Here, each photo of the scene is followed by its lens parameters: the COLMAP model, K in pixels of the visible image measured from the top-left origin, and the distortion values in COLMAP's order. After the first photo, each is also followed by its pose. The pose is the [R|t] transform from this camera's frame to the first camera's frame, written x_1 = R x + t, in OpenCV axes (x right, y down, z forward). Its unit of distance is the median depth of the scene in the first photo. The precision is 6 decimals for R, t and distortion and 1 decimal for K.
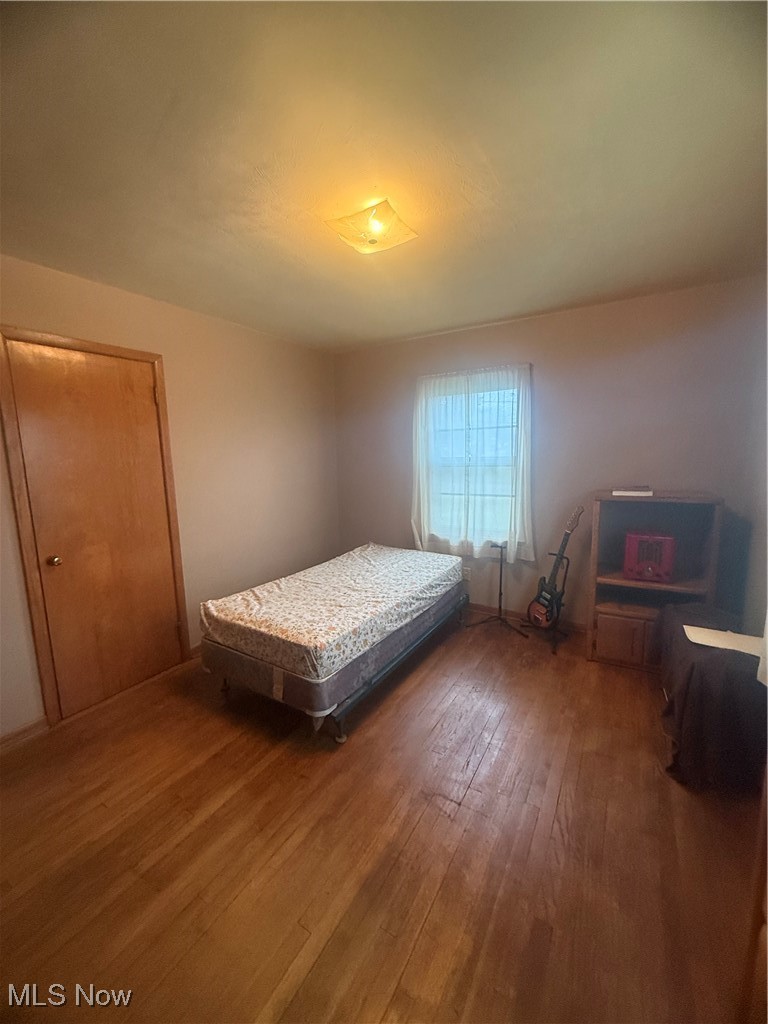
lens RADIAL K [[405.4, 0, 384.2], [0, 405.4, 506.9], [0, 0, 1]] dist [0.000638, 0.000292]
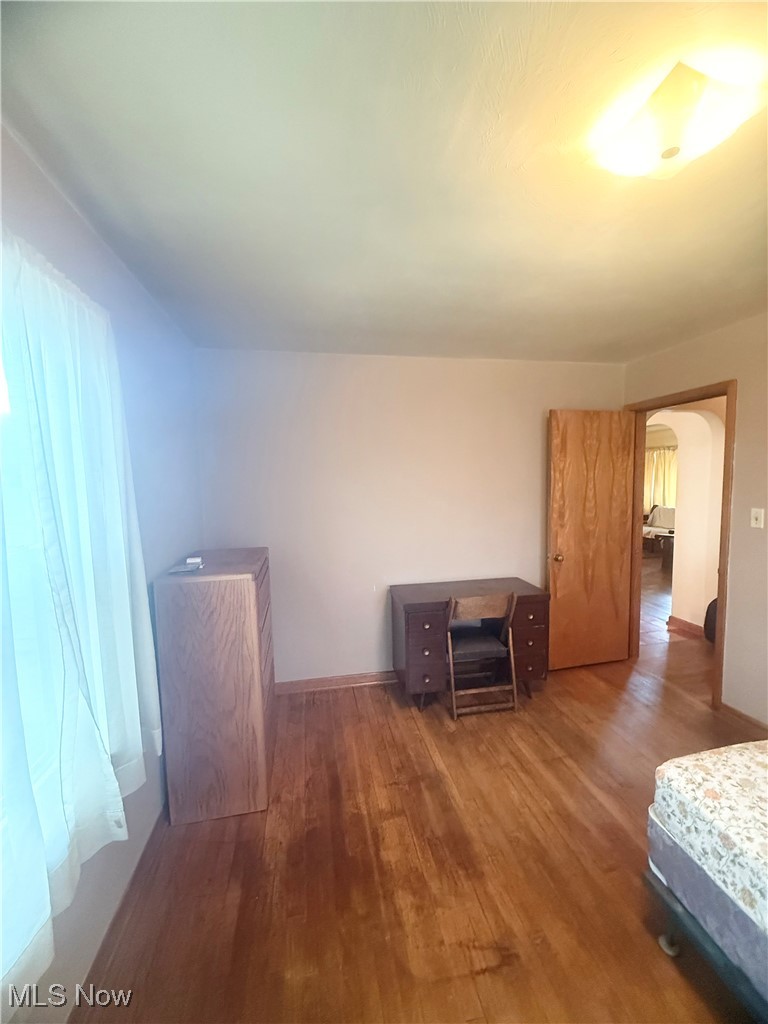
lens RADIAL K [[405.4, 0, 384.2], [0, 405.4, 506.9], [0, 0, 1]] dist [0.000638, 0.000292]
pose [[-0.740926, 0.083110, -0.666424, 0.857435], [-0.058189, 0.980637, 0.186990, -0.289227], [0.669061, 0.177324, -0.721743, 1.489567]]
